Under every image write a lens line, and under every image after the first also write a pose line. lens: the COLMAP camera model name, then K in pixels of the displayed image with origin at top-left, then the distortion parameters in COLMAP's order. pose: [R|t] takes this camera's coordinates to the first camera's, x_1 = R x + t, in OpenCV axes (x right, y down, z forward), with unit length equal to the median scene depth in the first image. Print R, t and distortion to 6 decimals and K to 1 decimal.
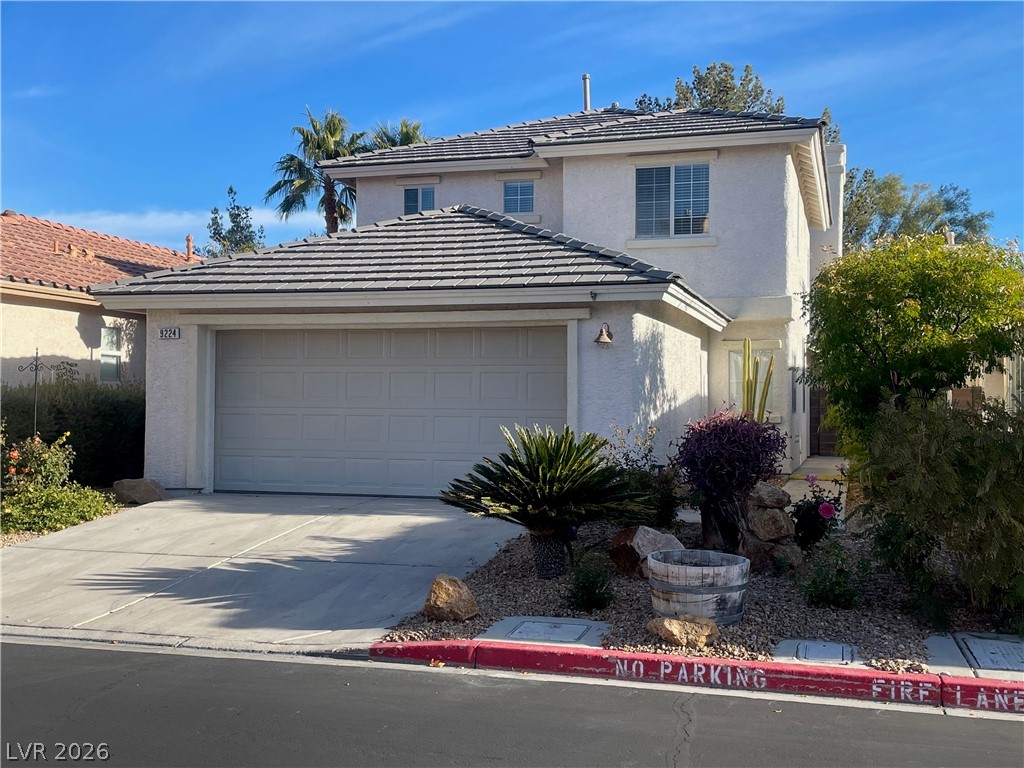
lens RADIAL K [[1149.8, 0, 510.3], [0, 1149.8, 381.7], [0, 0, 1]] dist [0.070388, 0.000000]
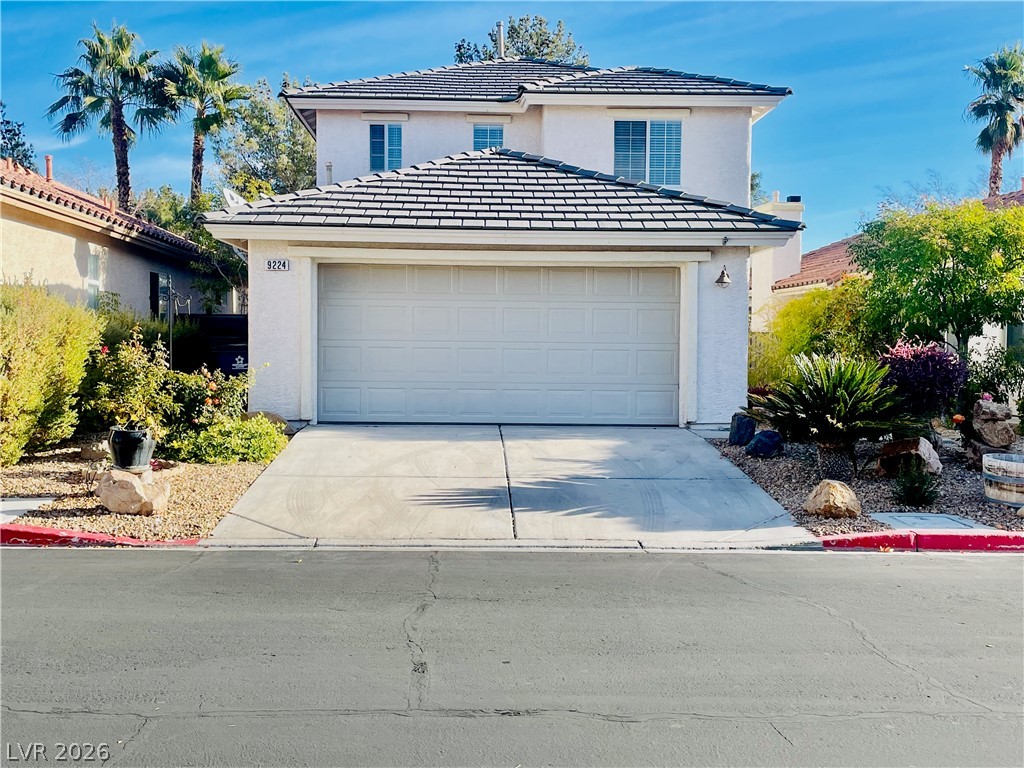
lens RADIAL K [[1149.8, 0, 508.0], [0, 1149.8, 384.9], [0, 0, 1]] dist [0.070388, 0.000000]
pose [[0.949550, -0.008322, 0.313504, -0.416517], [-0.008927, 0.998525, 0.053546, 0.006199], [-0.313487, -0.053644, 0.948076, -0.005205]]
